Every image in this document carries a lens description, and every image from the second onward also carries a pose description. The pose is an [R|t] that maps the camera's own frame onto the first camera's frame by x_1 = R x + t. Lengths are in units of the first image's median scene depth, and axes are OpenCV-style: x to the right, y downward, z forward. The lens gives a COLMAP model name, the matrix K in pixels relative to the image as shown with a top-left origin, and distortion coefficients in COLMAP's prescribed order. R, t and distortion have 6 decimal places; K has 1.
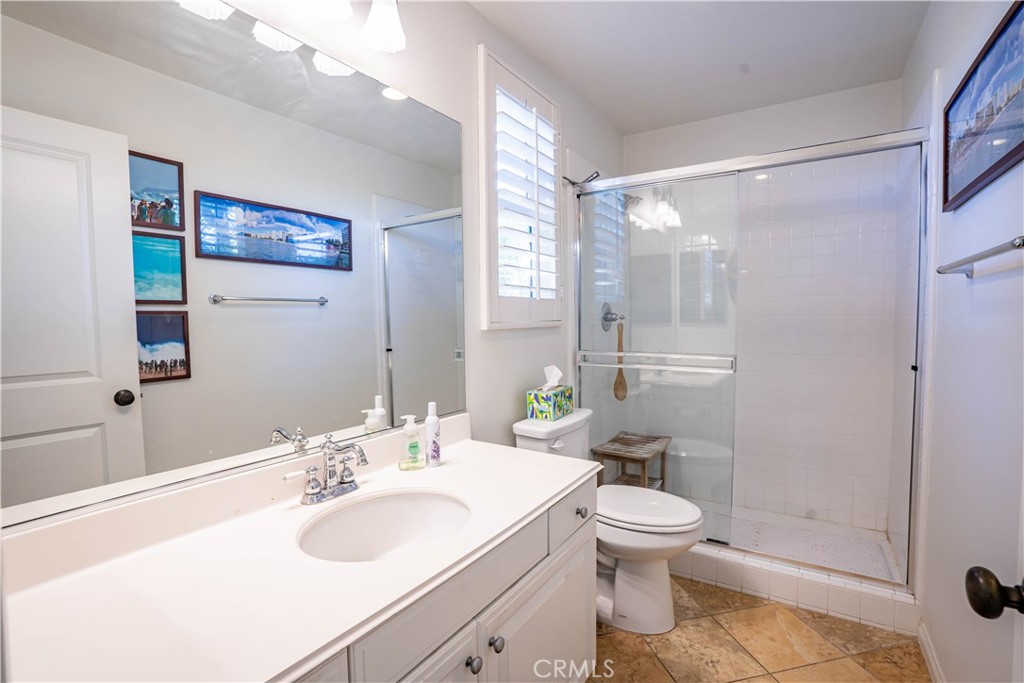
lens RADIAL K [[469.4, 0, 514.1], [0, 469.4, 340.0], [0, 0, 1]] dist [-0.013402, 0.000259]
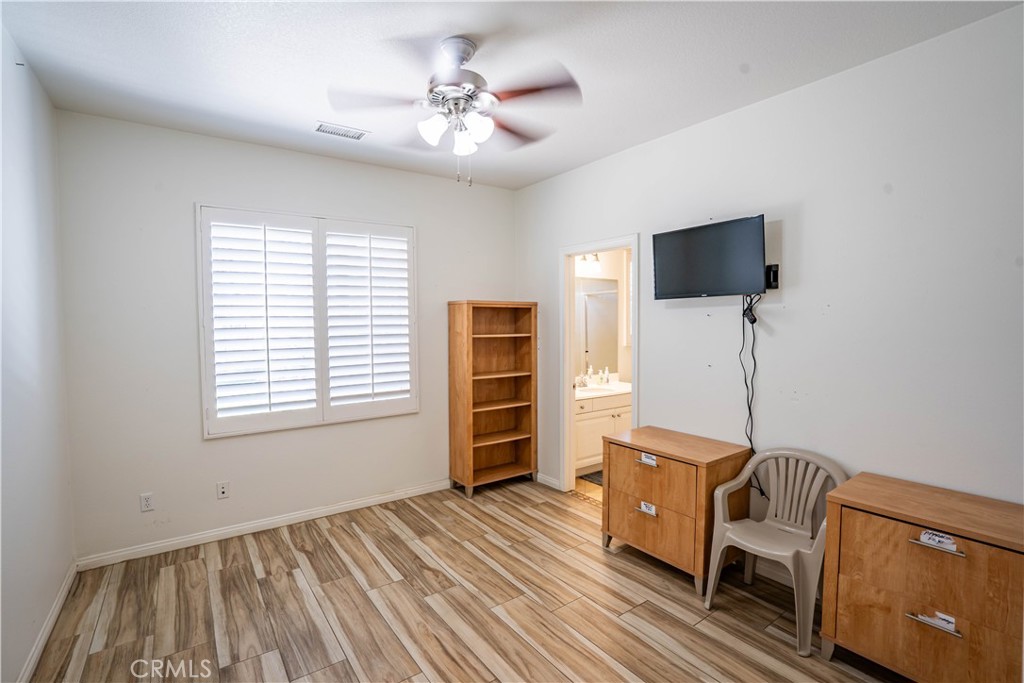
lens RADIAL K [[469.4, 0, 512.9], [0, 469.4, 349.8], [0, 0, 1]] dist [-0.013402, 0.000259]
pose [[0.930602, 0.019532, -0.365512, 0.425457], [-0.012911, 0.999705, 0.020549, -0.055389], [0.365806, -0.014403, 0.930580, -2.382614]]
